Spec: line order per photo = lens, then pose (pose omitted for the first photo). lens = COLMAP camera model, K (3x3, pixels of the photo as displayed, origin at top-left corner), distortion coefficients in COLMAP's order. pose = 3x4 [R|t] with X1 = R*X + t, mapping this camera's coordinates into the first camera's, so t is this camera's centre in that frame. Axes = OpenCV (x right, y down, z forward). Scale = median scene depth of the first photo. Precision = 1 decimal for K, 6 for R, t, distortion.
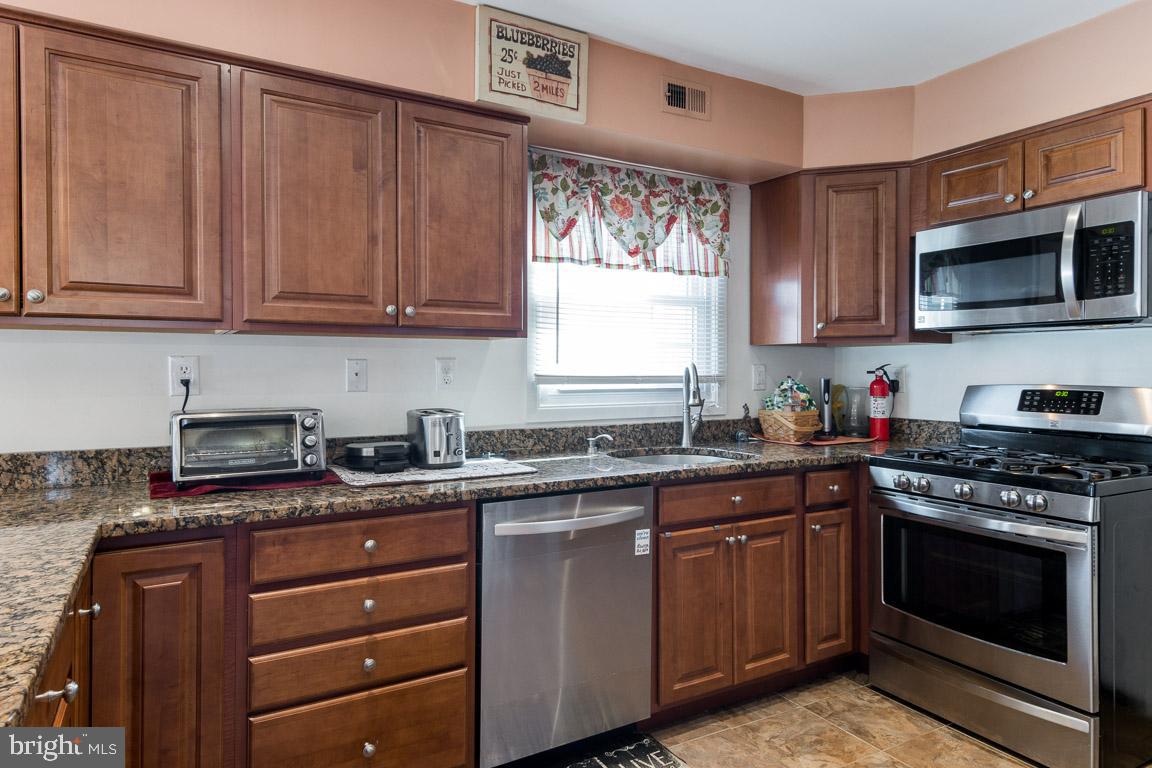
lens RADIAL K [[691.3, 0, 573.8], [0, 691.3, 371.2], [0, 0, 1]] dist [0.032016, 0.000819]
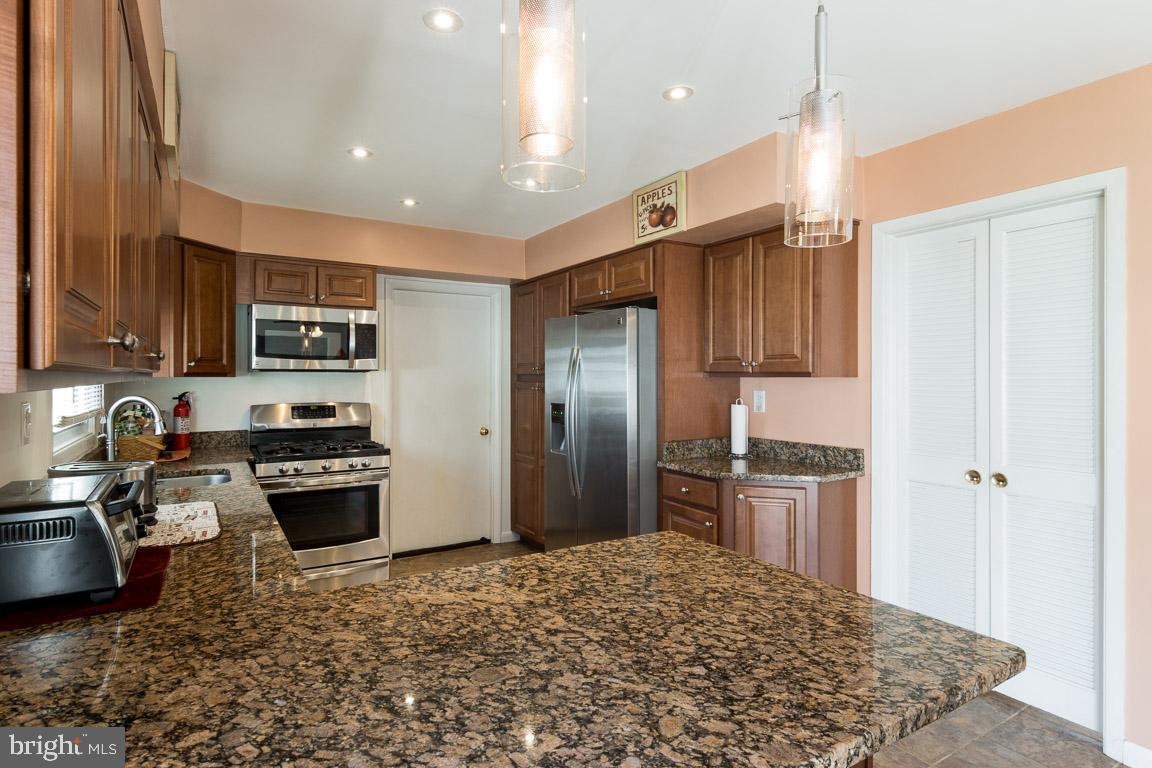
lens RADIAL K [[584.3, 0, 576.1], [0, 584.3, 376.6], [0, 0, 1]] dist [0.001642, -0.000814]
pose [[-0.039114, -0.003552, 0.999228, -0.773912], [0.001618, 0.999992, 0.003618, -0.047310], [-0.999233, 0.001758, -0.039108, 0.363268]]
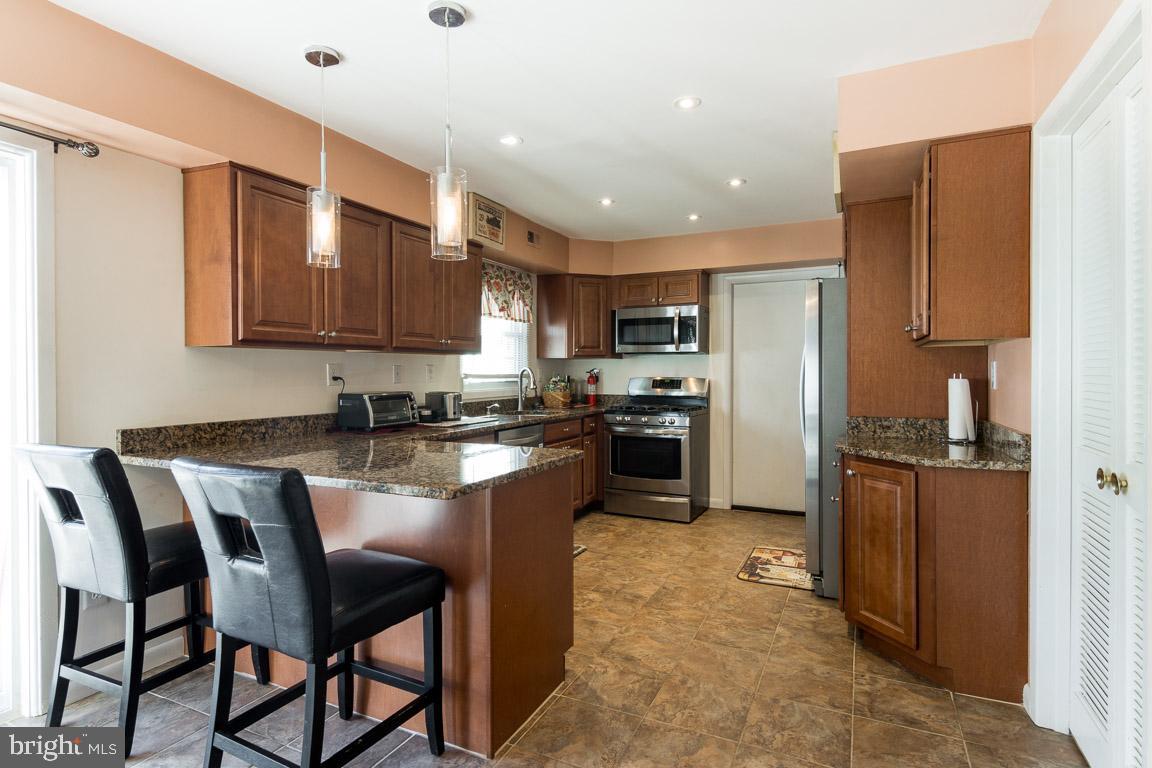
lens RADIAL K [[584.3, 0, 576.1], [0, 584.3, 376.6], [0, 0, 1]] dist [0.001642, -0.000814]
pose [[0.821779, -0.007156, 0.569761, -0.673227], [0.003244, 0.999964, 0.007880, 0.001247], [-0.569797, -0.004628, 0.821773, -0.454306]]
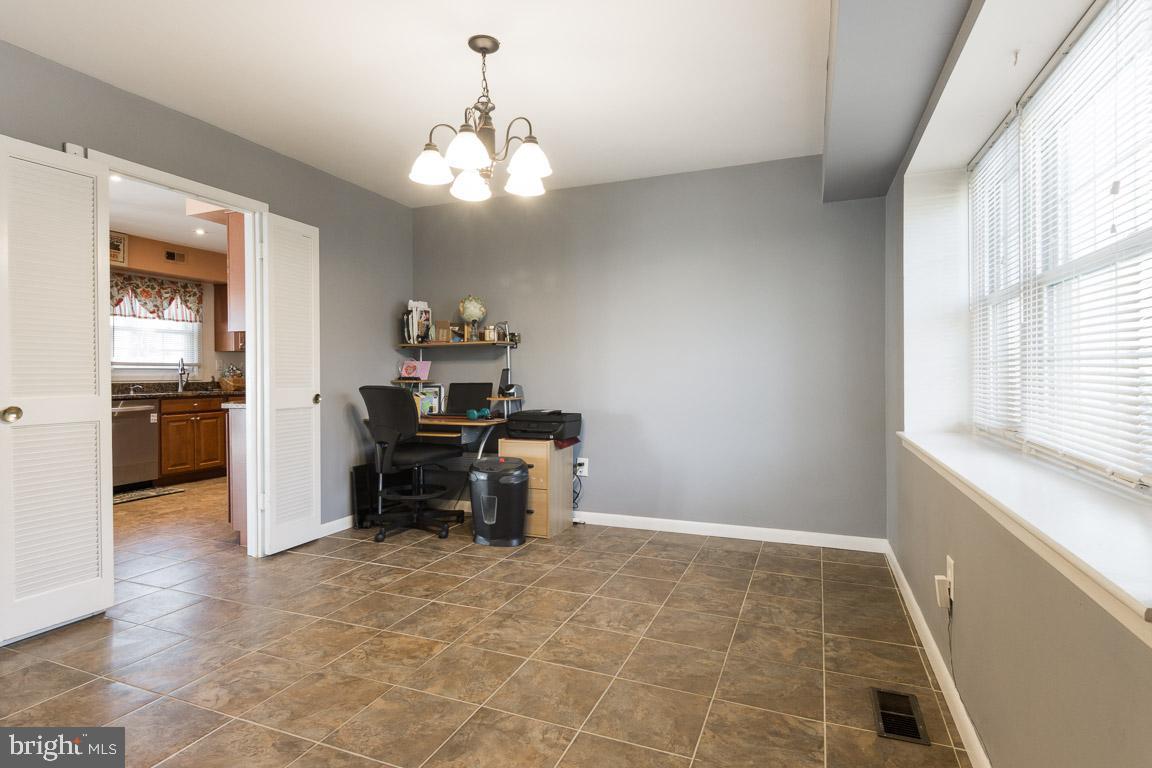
lens RADIAL K [[584.3, 0, 576.1], [0, 584.3, 376.6], [0, 0, 1]] dist [0.001642, -0.000814]
pose [[0.782361, -0.008635, 0.622766, -0.031695], [0.007665, 0.999962, 0.004236, 0.059300], [-0.622778, 0.001460, 0.782397, -1.570798]]
